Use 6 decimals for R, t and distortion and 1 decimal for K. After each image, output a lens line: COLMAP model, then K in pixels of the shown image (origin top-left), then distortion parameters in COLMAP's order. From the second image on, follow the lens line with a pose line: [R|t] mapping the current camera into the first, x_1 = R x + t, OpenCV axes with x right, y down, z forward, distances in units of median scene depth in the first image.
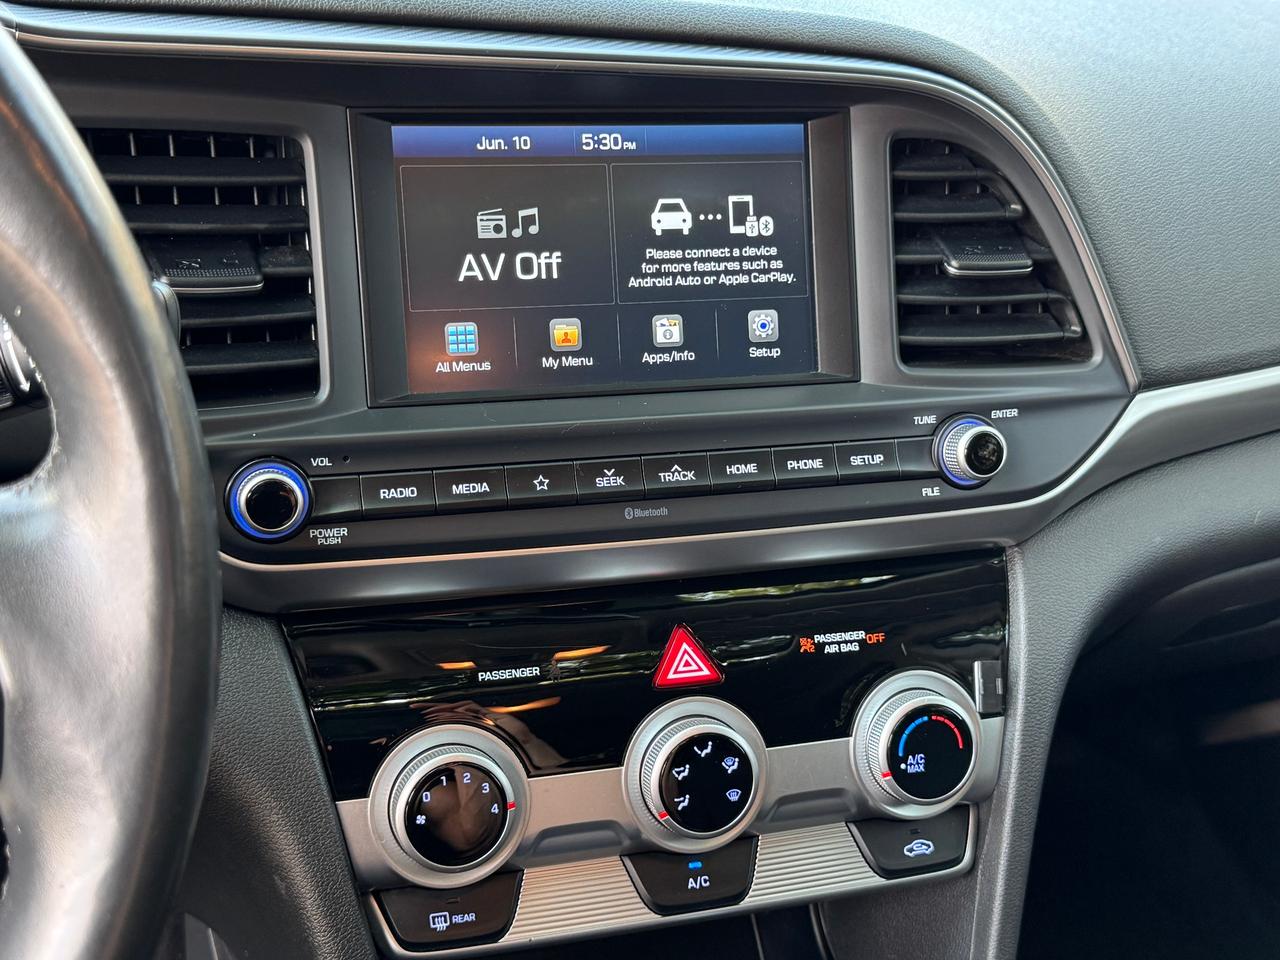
lens RADIAL K [[1575.2, 0, 642.8], [0, 1575.2, 478.9], [0, 0, 1]] dist [0.128334, 0.000000]
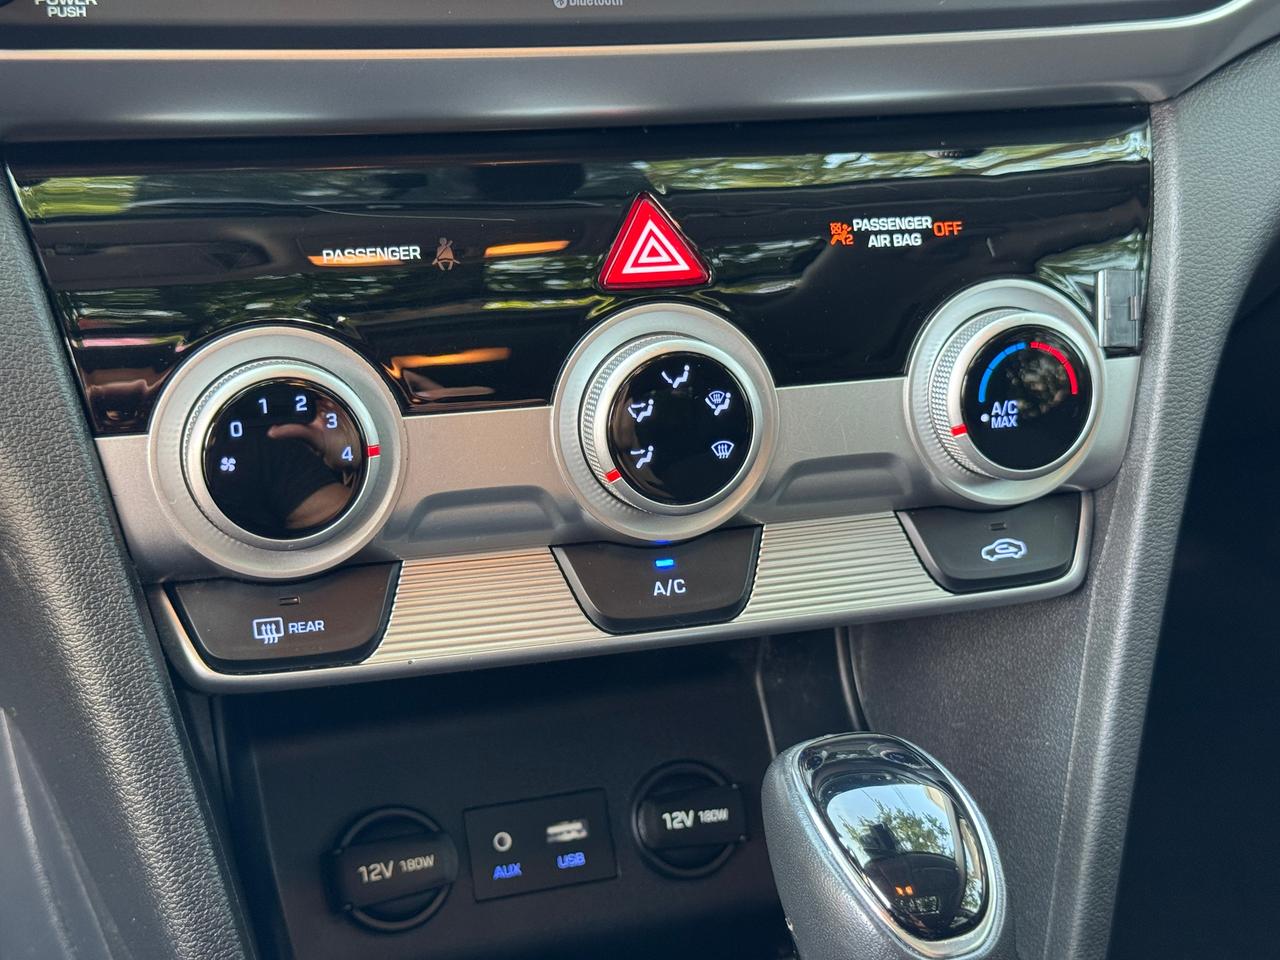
lens RADIAL K [[1854.4, 0, 644.1], [0, 1854.4, 477.3], [0, 0, 1]] dist [0.123515, 0.000000]
pose [[0.999938, 0.005683, -0.009527, 0.031427], [-0.004915, 0.996881, 0.078766, 0.147025], [0.009945, -0.078714, 0.996848, 0.234735]]
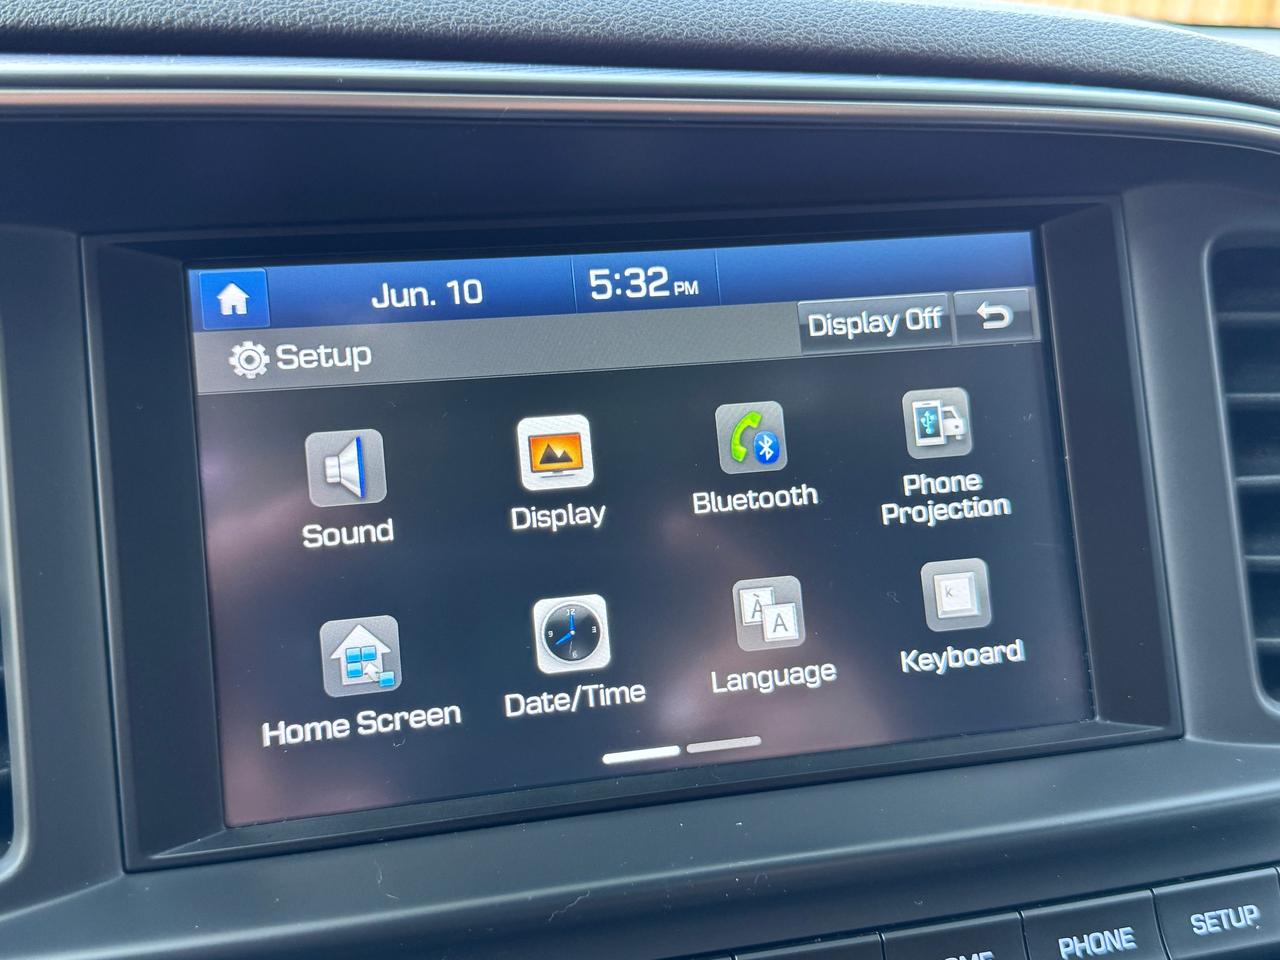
lens RADIAL K [[1319.4, 0, 641.6], [0, 1319.4, 482.2], [0, 0, 1]] dist [0.023699, 0.000000]
pose [[0.995608, -0.044418, -0.082413, 0.009267], [0.034604, 0.992540, -0.116901, -0.100627], [0.086990, 0.113536, 0.989718, 0.589337]]
